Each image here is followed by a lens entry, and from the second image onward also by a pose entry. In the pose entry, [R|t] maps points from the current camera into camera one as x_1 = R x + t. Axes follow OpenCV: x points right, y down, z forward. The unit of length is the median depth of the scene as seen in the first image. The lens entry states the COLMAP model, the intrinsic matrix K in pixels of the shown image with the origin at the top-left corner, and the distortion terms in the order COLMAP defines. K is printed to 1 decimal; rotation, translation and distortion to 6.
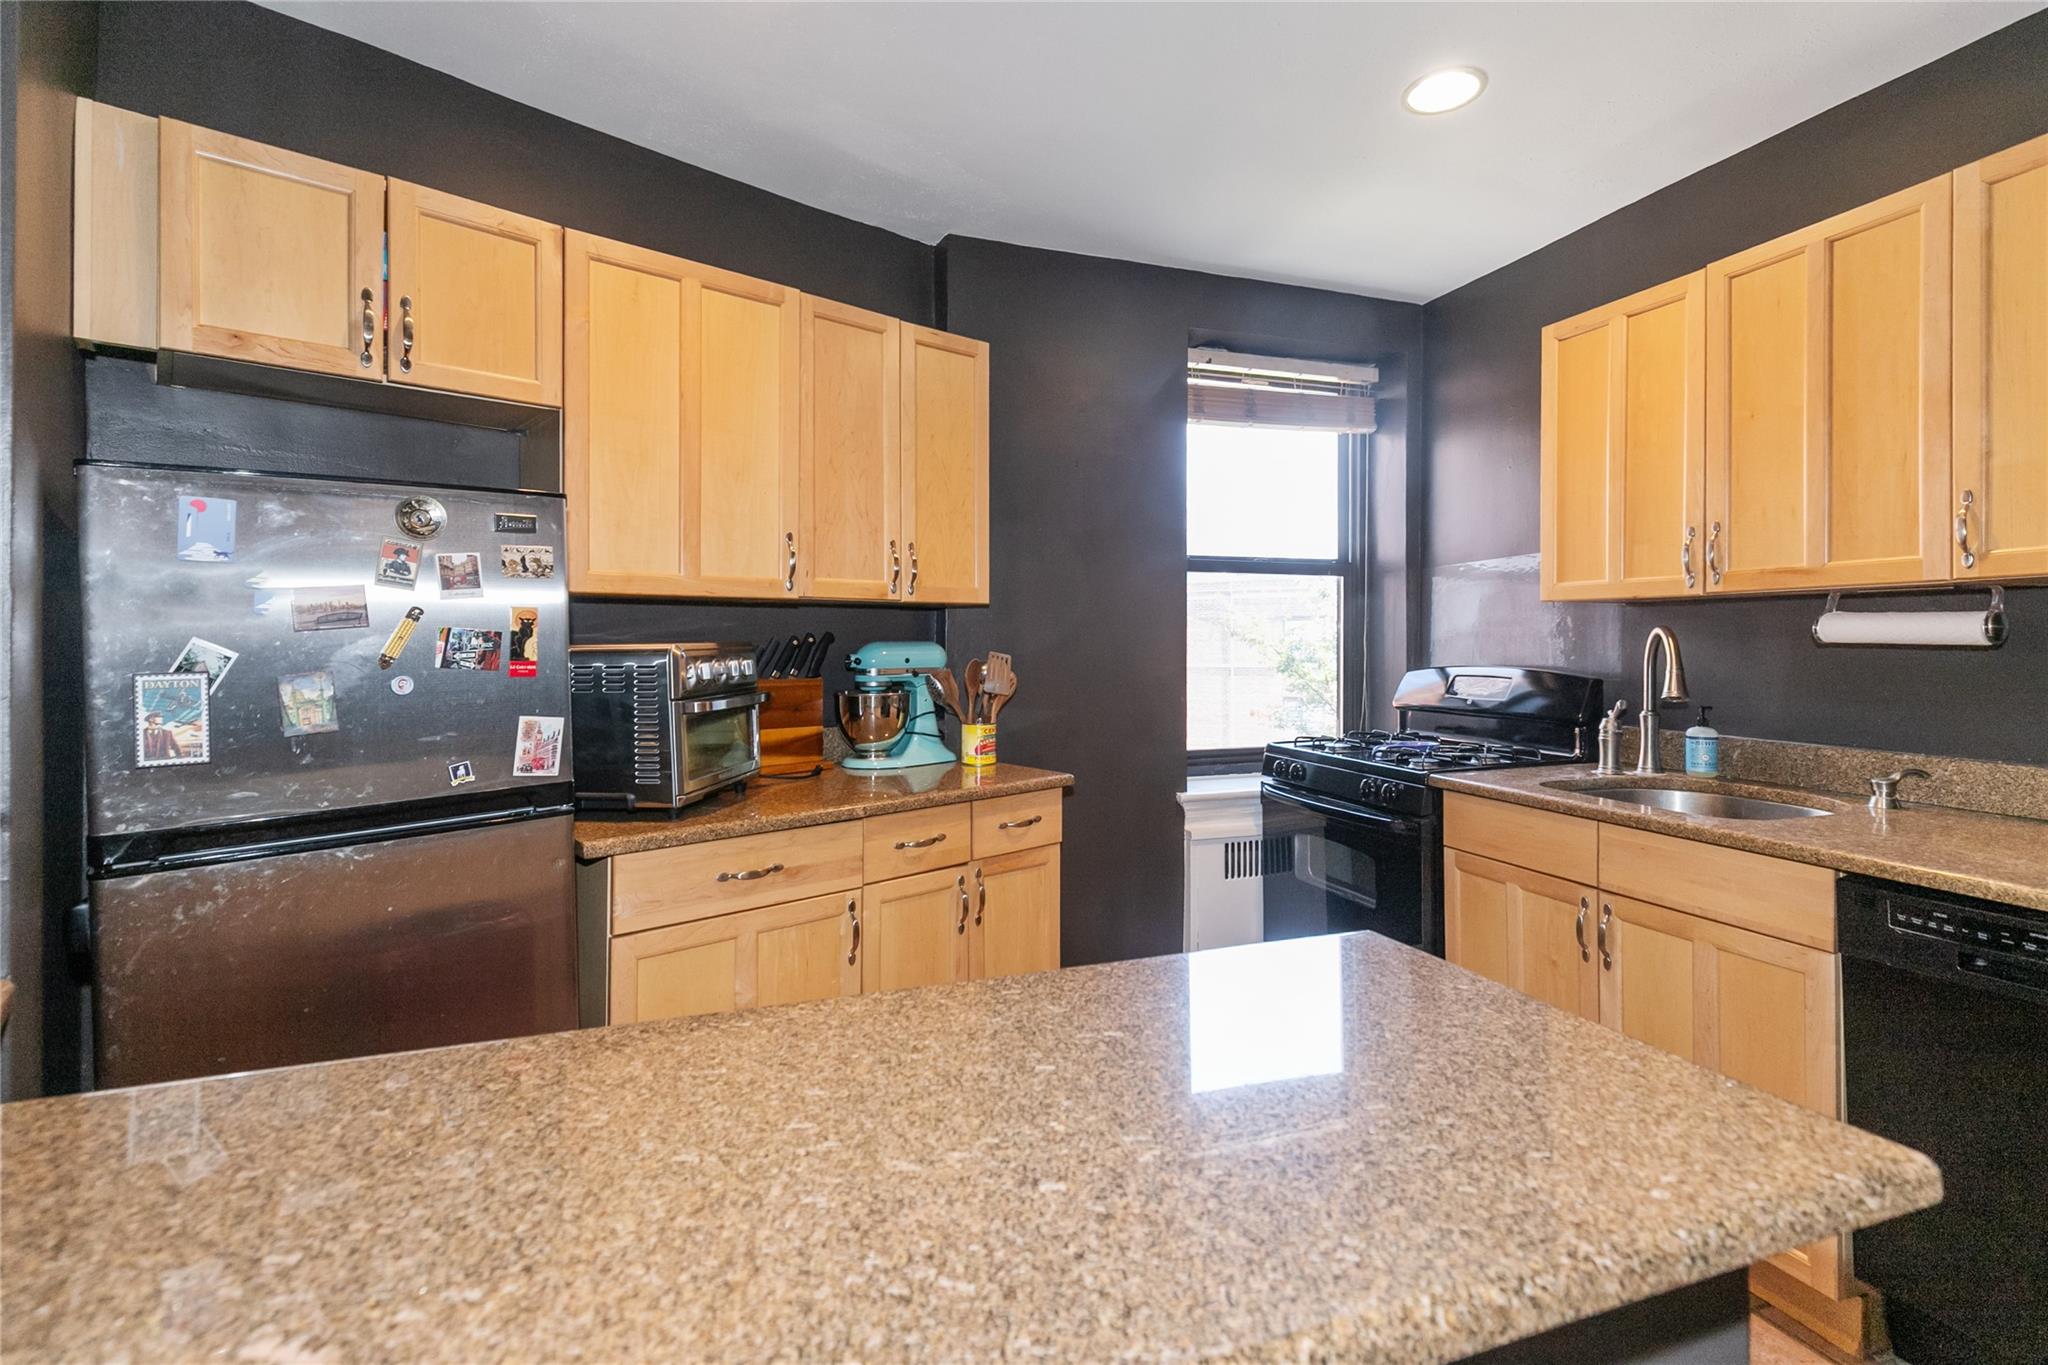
lens RADIAL K [[941.9, 0, 1042.8], [0, 941.9, 644.6], [0, 0, 1]] dist [0.010825, -0.001923]
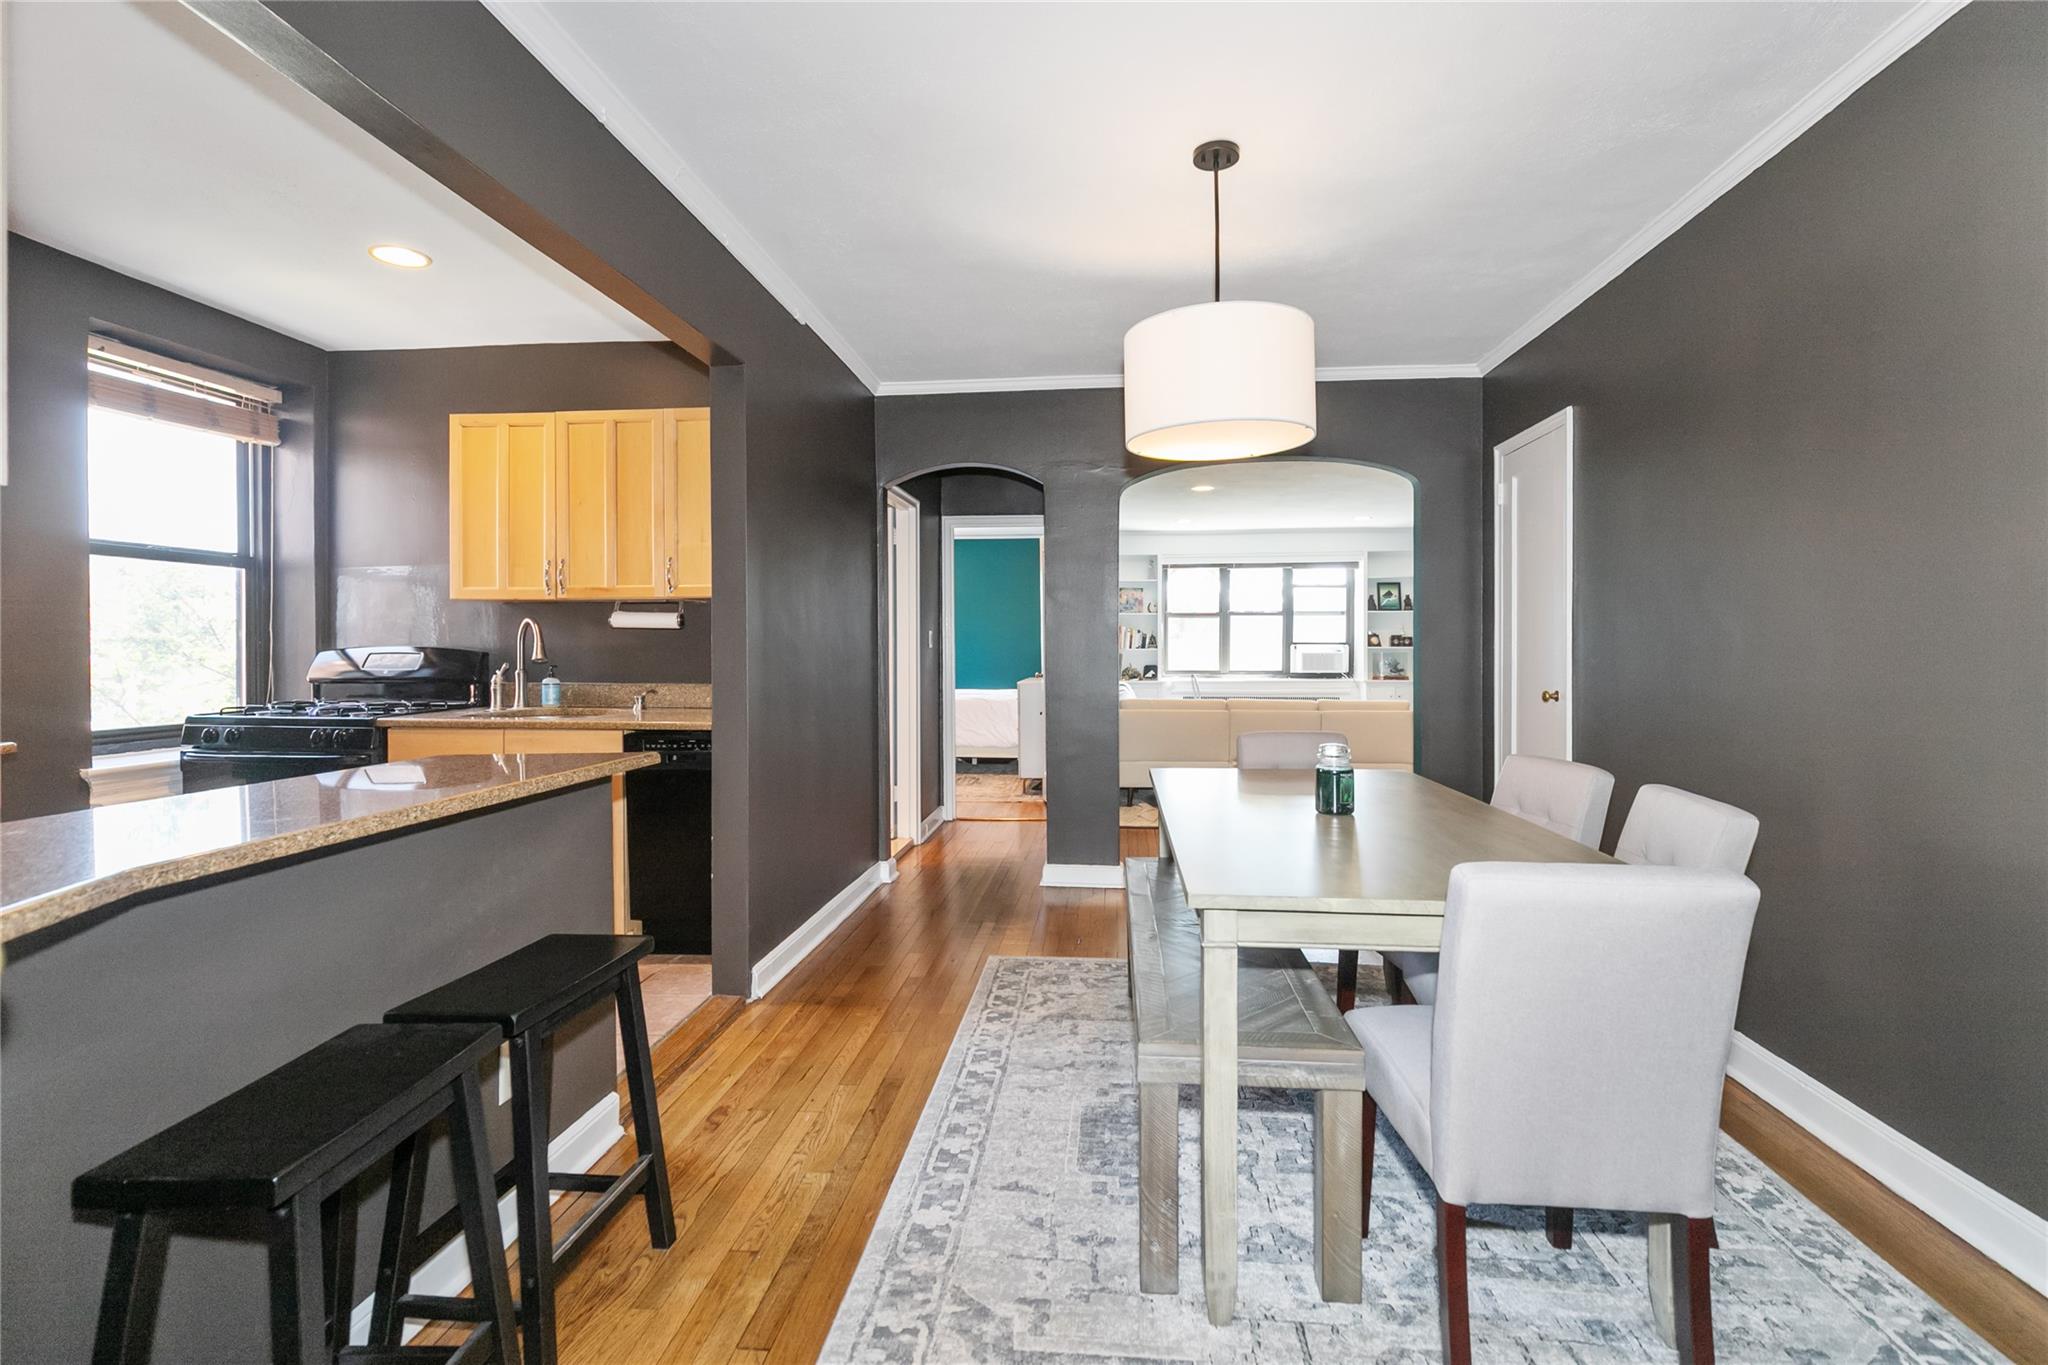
lens RADIAL K [[941.9, 0, 1034.8], [0, 941.9, 658.1], [0, 0, 1]] dist [0.010825, -0.001923]
pose [[0.422811, -0.007921, 0.906183, -0.433192], [0.002767, 0.999968, 0.007450, 0.038952], [-0.906214, -0.000643, 0.422820, -0.458983]]
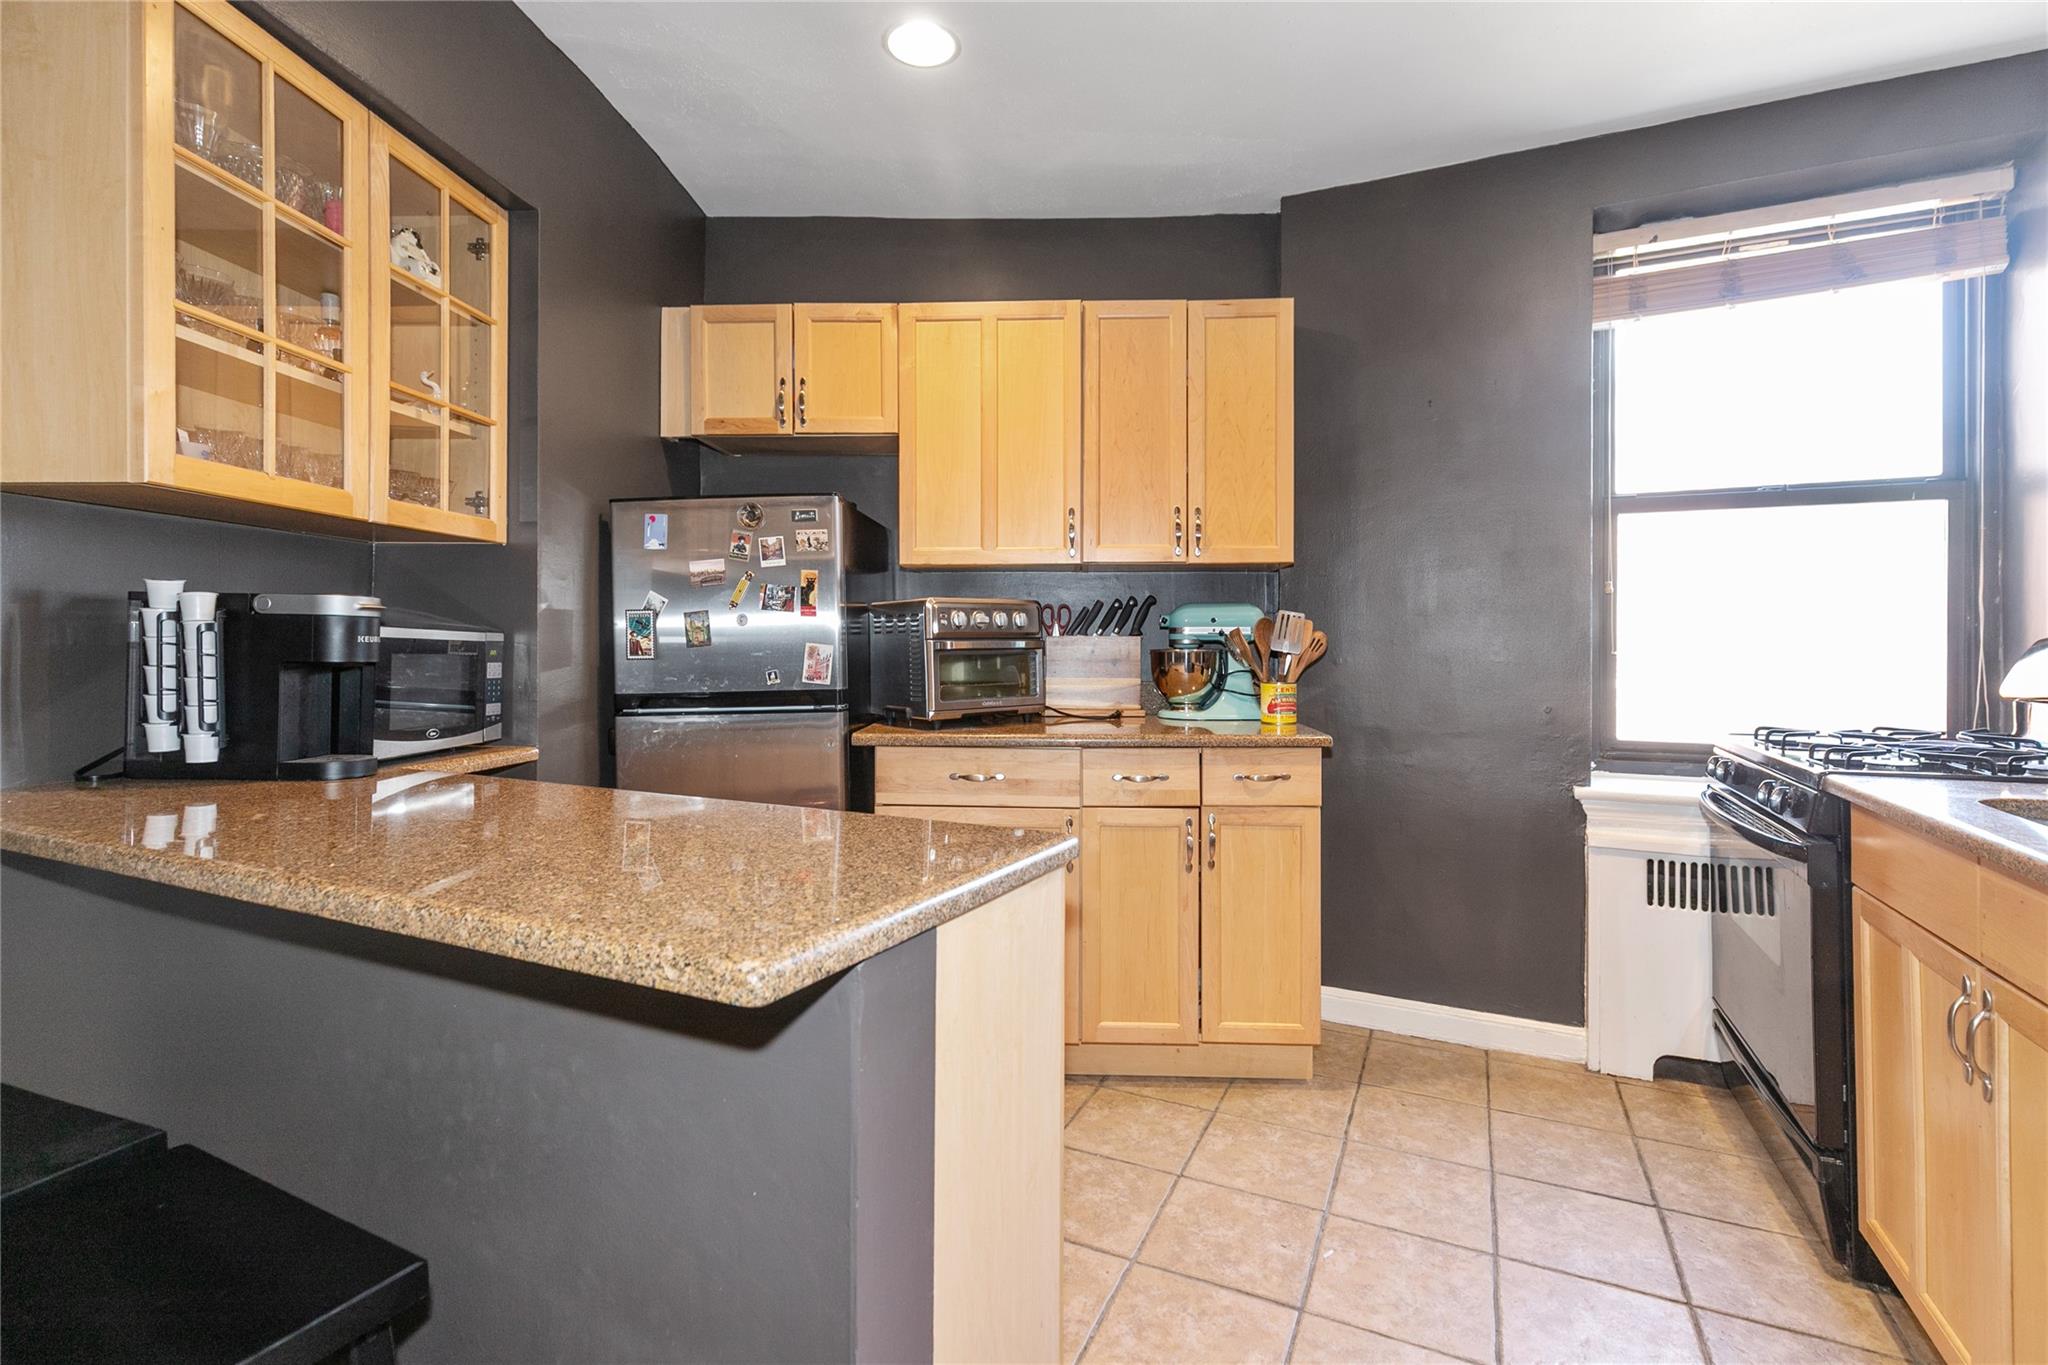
lens RADIAL K [[941.9, 0, 1044.7], [0, 941.9, 648.0], [0, 0, 1]] dist [0.010825, -0.001923]
pose [[0.710336, 0.009382, -0.703801, 0.481334], [-0.006635, 0.999956, 0.006633, 0.043934], [0.703832, -0.000042, 0.710367, 0.121881]]
